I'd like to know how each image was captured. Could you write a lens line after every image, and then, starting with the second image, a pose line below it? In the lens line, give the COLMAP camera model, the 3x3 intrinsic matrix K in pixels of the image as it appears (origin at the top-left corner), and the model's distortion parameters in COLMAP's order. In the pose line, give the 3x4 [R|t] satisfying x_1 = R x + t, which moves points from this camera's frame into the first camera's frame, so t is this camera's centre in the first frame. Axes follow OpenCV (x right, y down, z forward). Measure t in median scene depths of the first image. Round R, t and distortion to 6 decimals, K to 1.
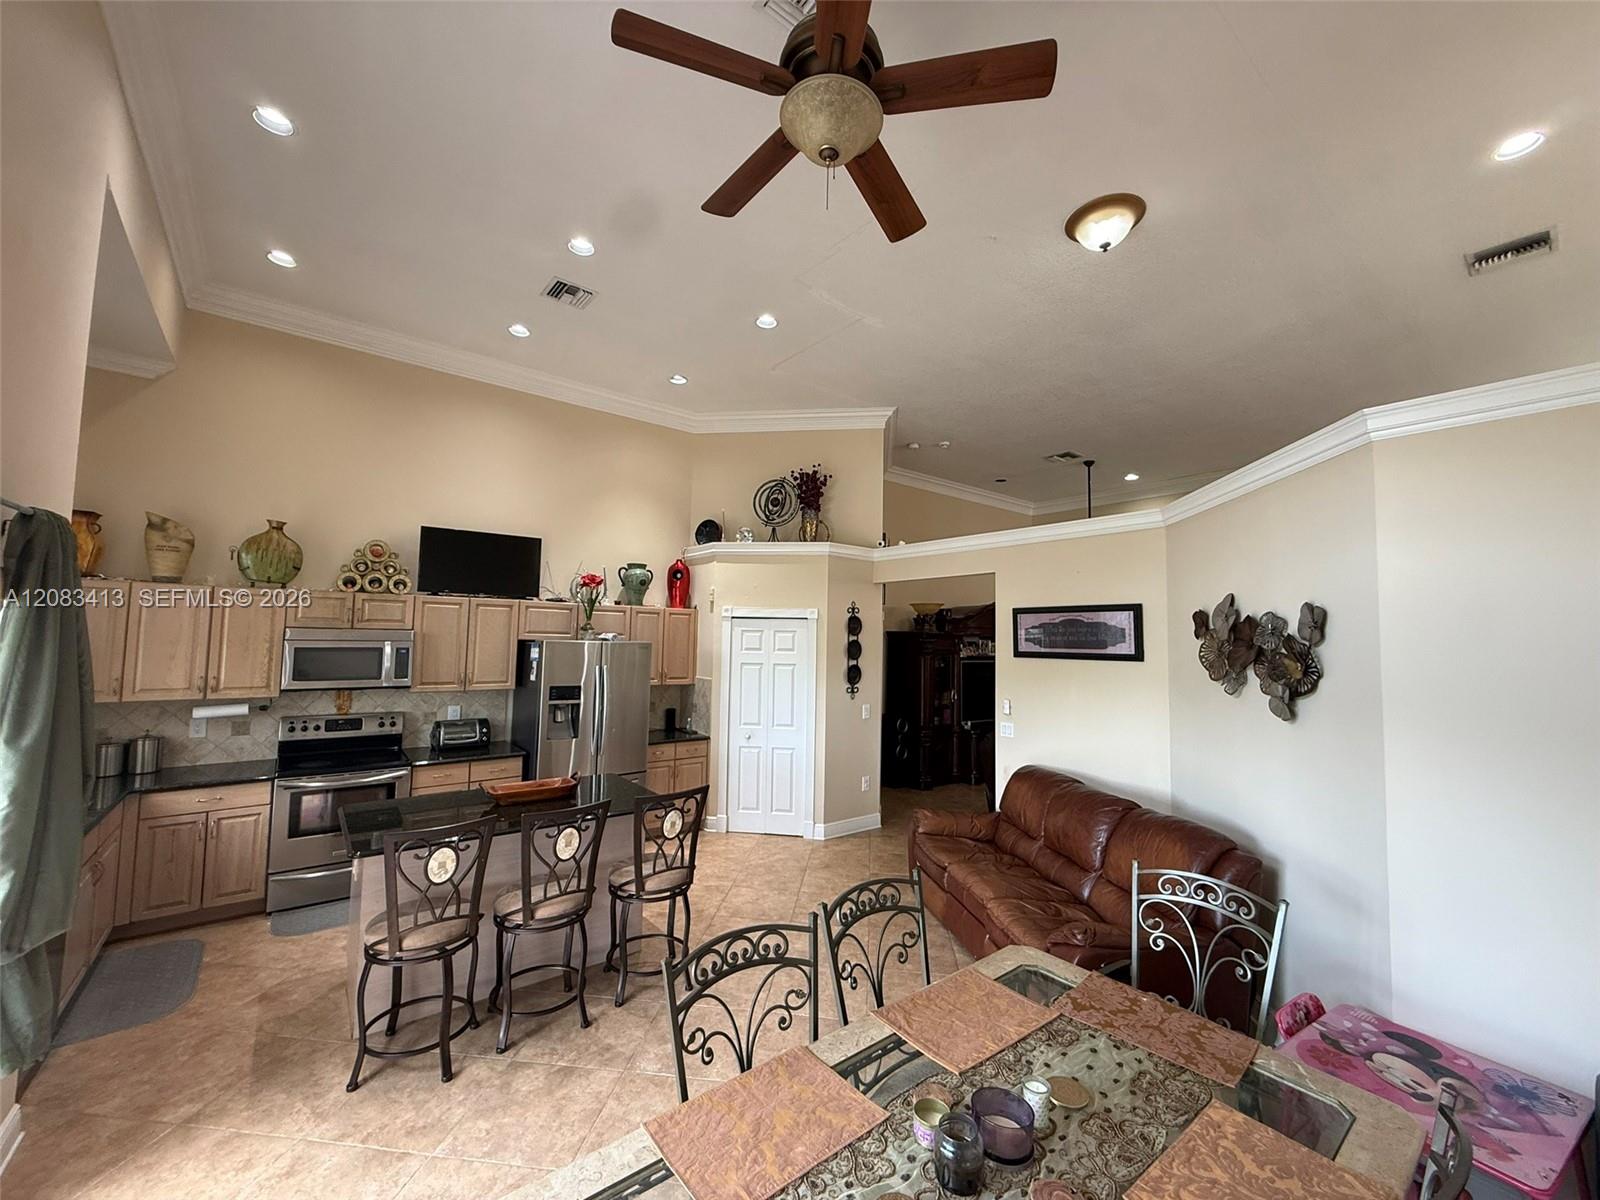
lens RADIAL K [[634.7, 0, 800.0], [0, 634.7, 600.0], [0, 0, 1]] dist [-0.002516, -0.000444]
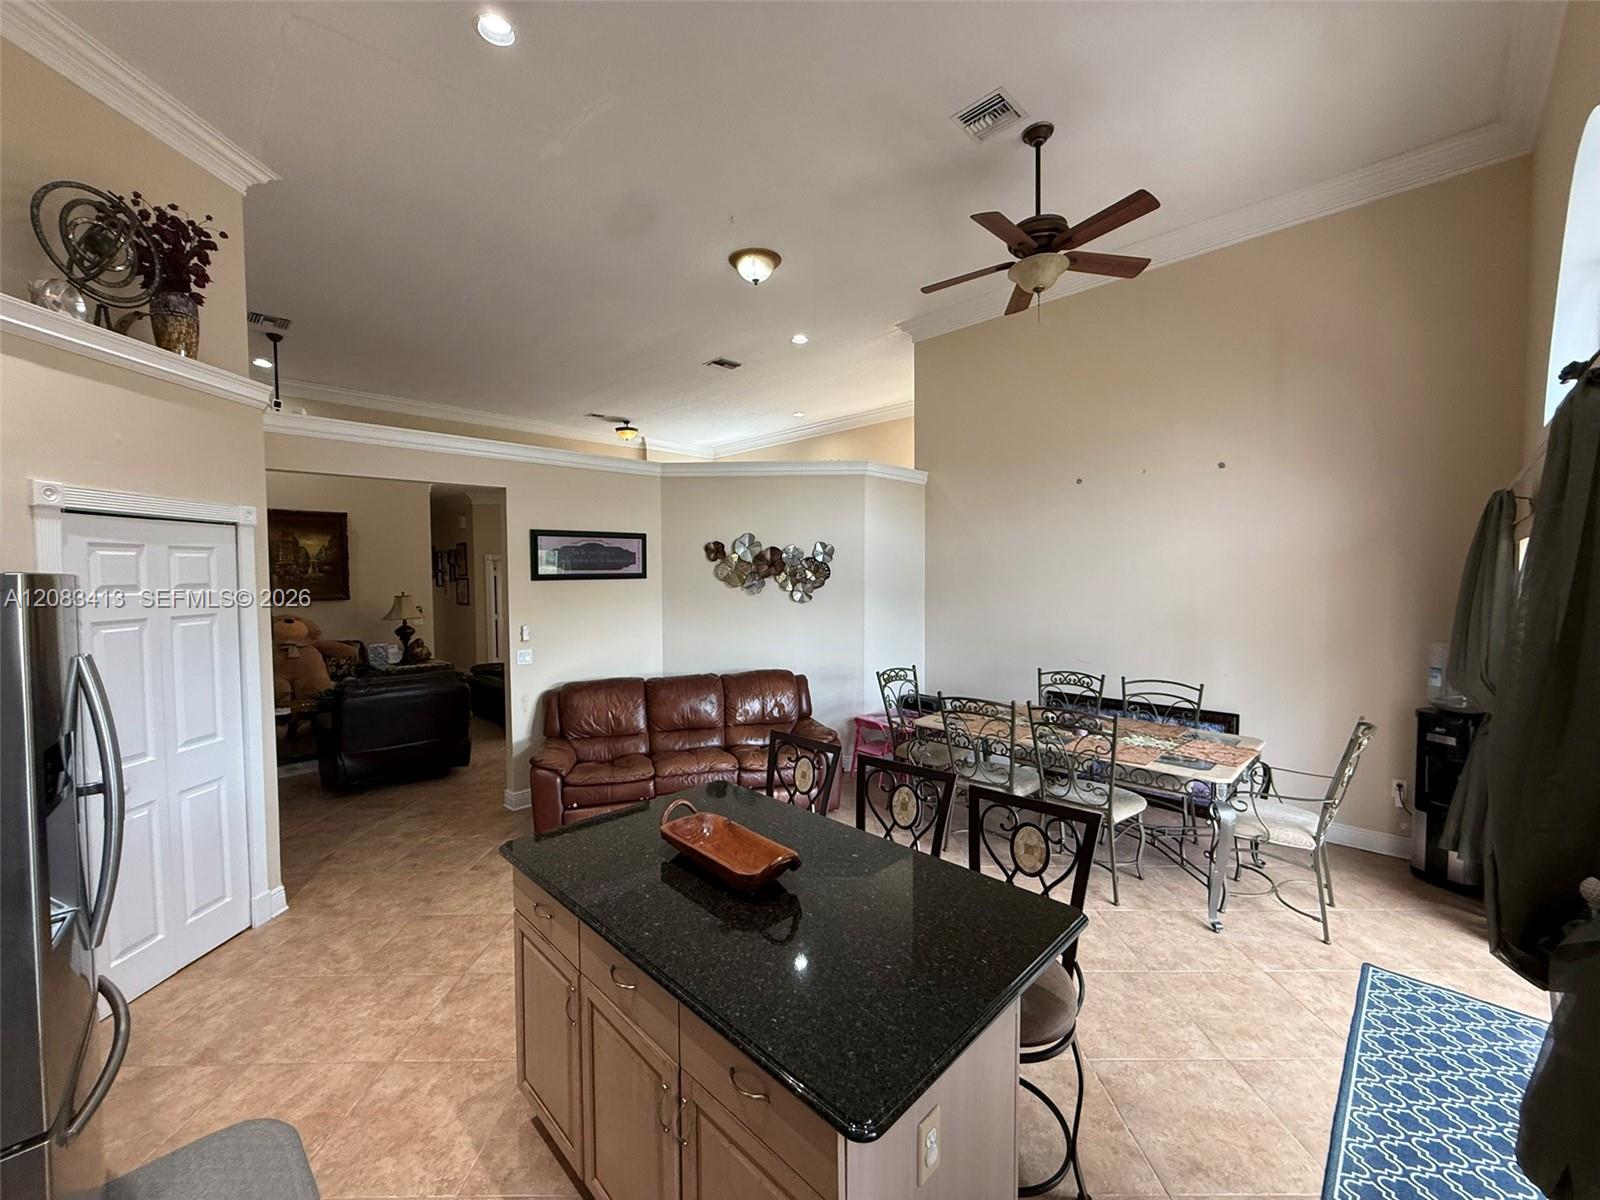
lens RADIAL K [[634.7, 0, 800.0], [0, 634.7, 600.0], [0, 0, 1]] dist [-0.002516, -0.000444]
pose [[-0.124237, -0.061607, 0.990338, -0.632780], [-0.054122, 0.997006, 0.055232, 0.042061], [-0.990776, -0.046737, -0.127199, 0.685942]]
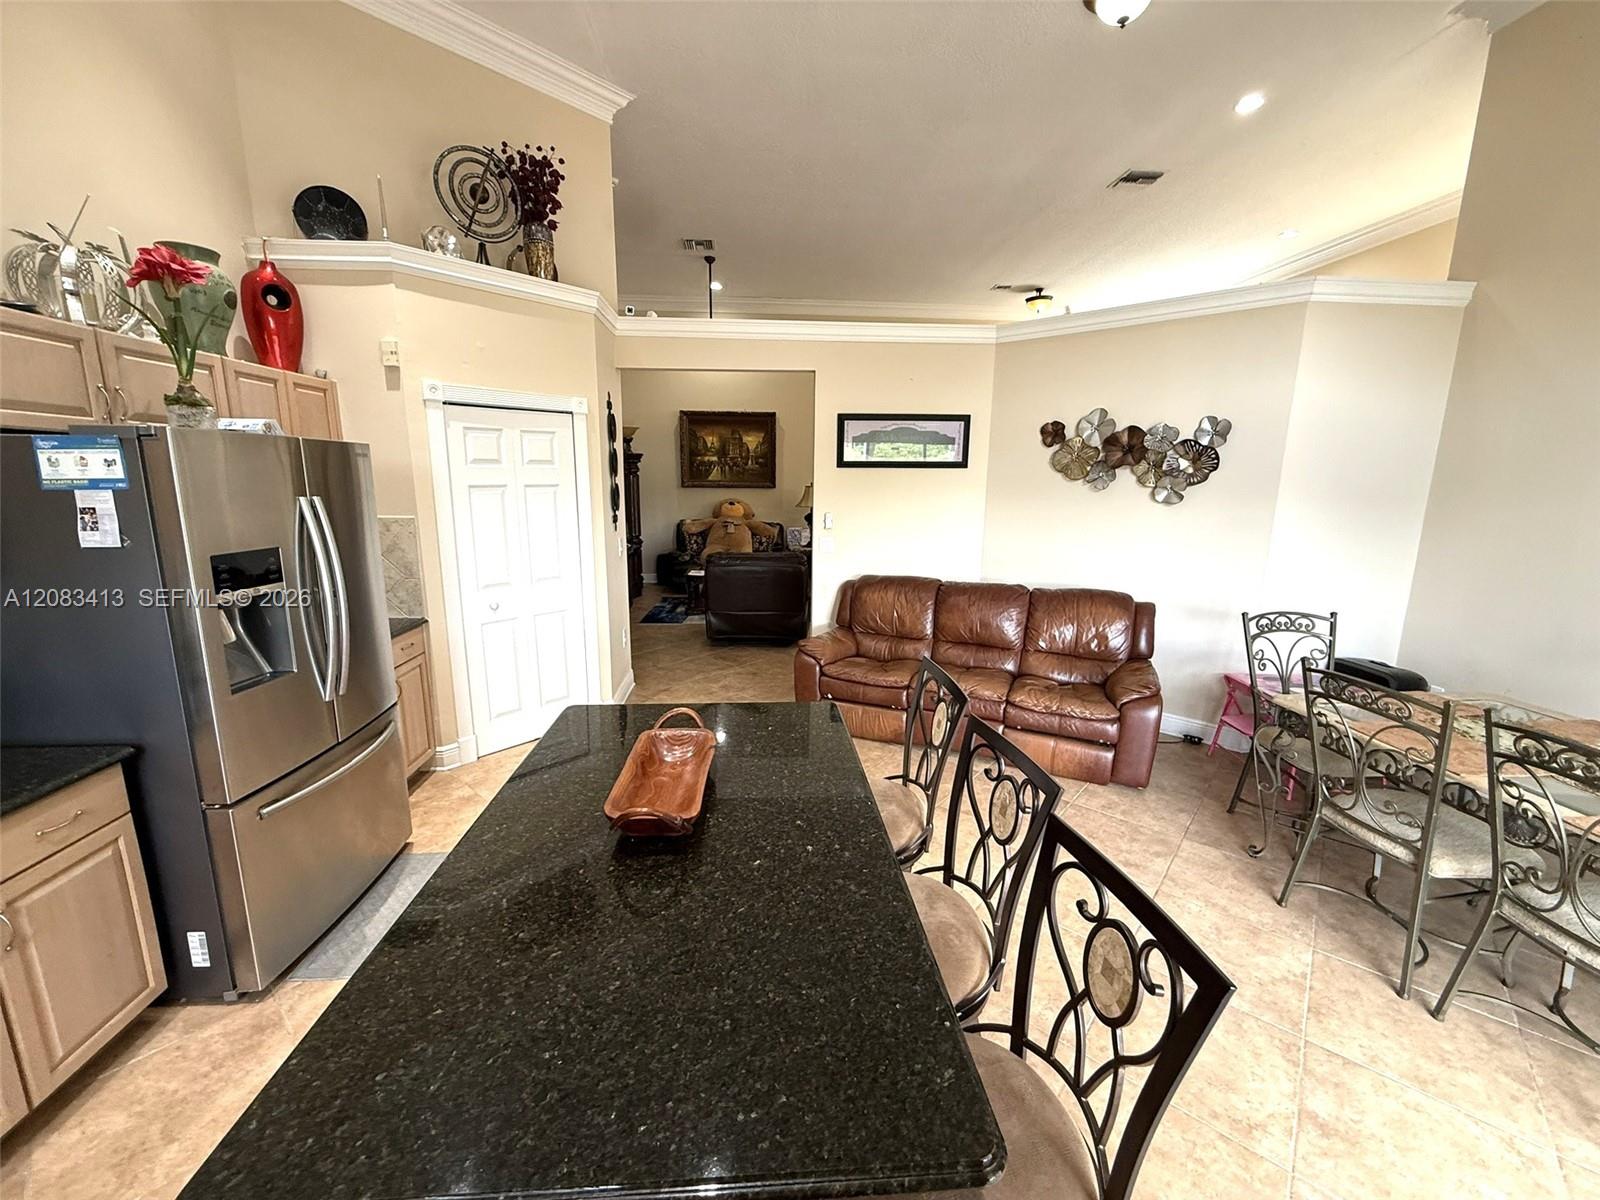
lens RADIAL K [[637.5, 0, 797.9], [0, 637.5, 597.5], [0, 0, 1]] dist [-0.000628, -0.000367]
pose [[0.559228, -0.171477, 0.811085, -0.471600], [-0.047204, 0.970200, 0.237662, 0.052628], [-0.827669, -0.171194, 0.534469, 0.486336]]
